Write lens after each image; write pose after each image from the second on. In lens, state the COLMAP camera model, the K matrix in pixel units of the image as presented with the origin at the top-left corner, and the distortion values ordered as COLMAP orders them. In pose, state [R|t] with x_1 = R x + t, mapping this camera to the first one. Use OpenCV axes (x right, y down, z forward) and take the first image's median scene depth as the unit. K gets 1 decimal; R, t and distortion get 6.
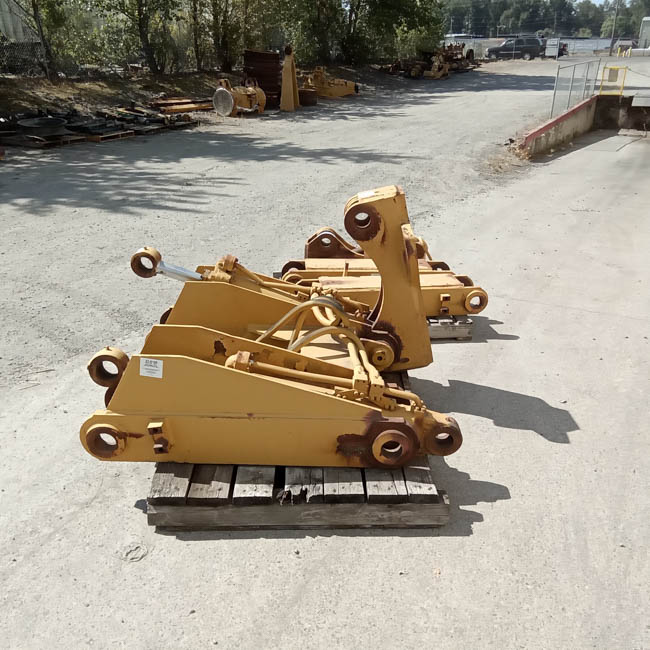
lens RADIAL K [[590.0, 0, 311.0], [0, 590.0, 322.7], [0, 0, 1]] dist [0.059058, -0.076912]
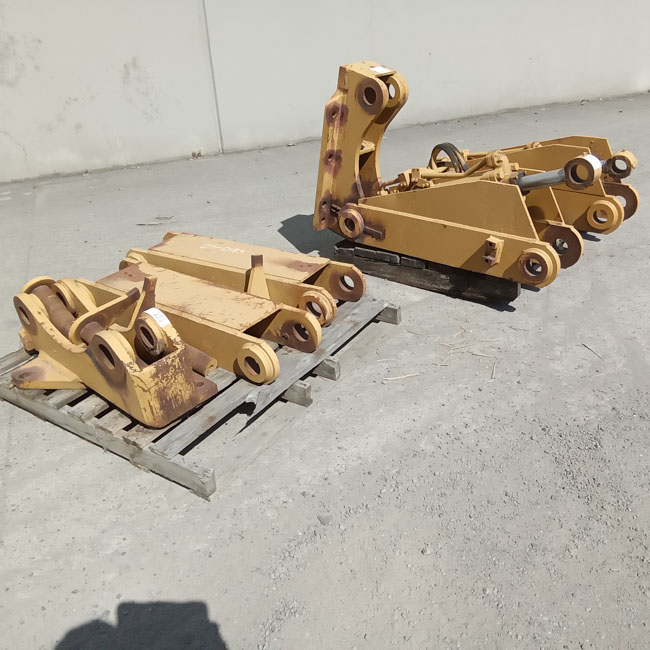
lens RADIAL K [[615.6, 0, 380.0], [0, 615.6, 324.1], [0, 0, 1]] dist [0.062322, -0.074897]
pose [[-0.815527, -0.261450, 0.516294, -0.445807], [0.250891, 0.644209, 0.722529, -0.540012], [-0.521507, 0.718775, -0.459775, 1.363089]]
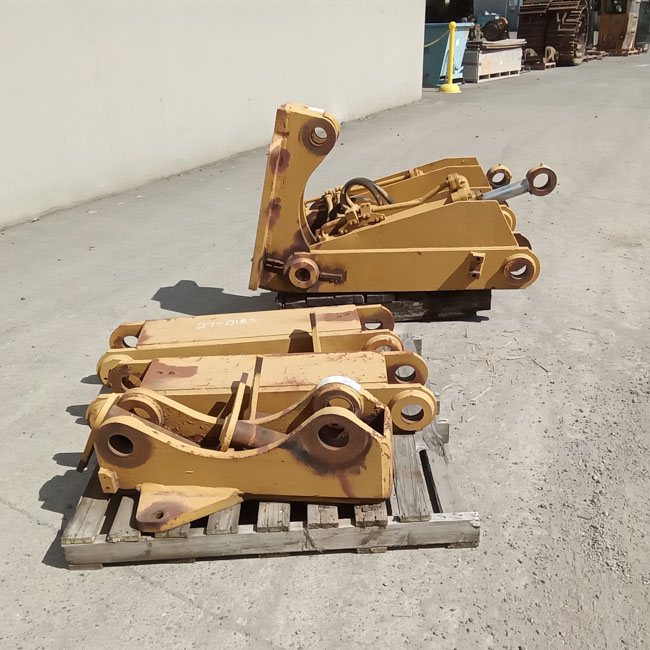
lens RADIAL K [[688.6, 0, 334.8], [0, 688.6, 361.9], [0, 0, 1]] dist [0.083529, -0.137993]
pose [[-0.998564, 0.011573, 0.052300, 0.001595], [0.047582, 0.640068, 0.766843, -0.636113], [-0.024600, 0.768231, -0.639700, 1.558207]]
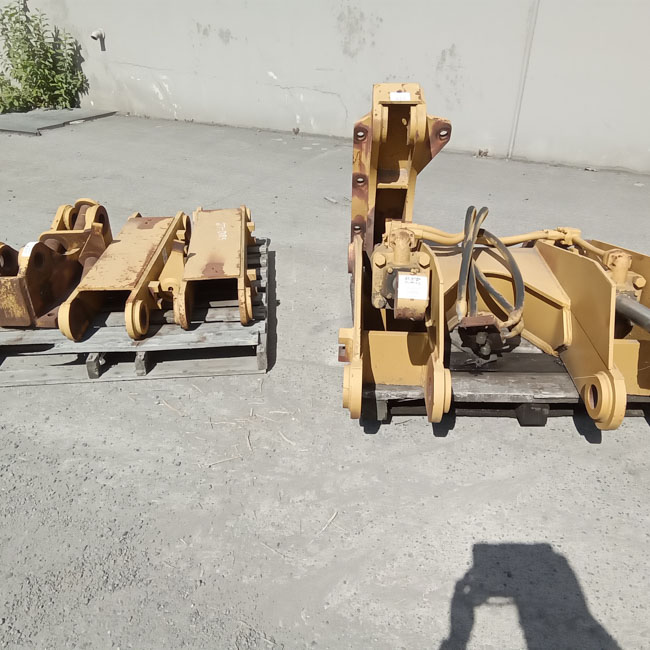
lens RADIAL K [[613.8, 0, 314.5], [0, 613.8, 327.7], [0, 0, 1]] dist [0.067083, -0.106408]
pose [[0.027897, -0.507975, 0.860920, -0.643554], [0.395871, 0.796453, 0.457109, -0.306656], [-0.917882, 0.328061, 0.223311, 0.760859]]
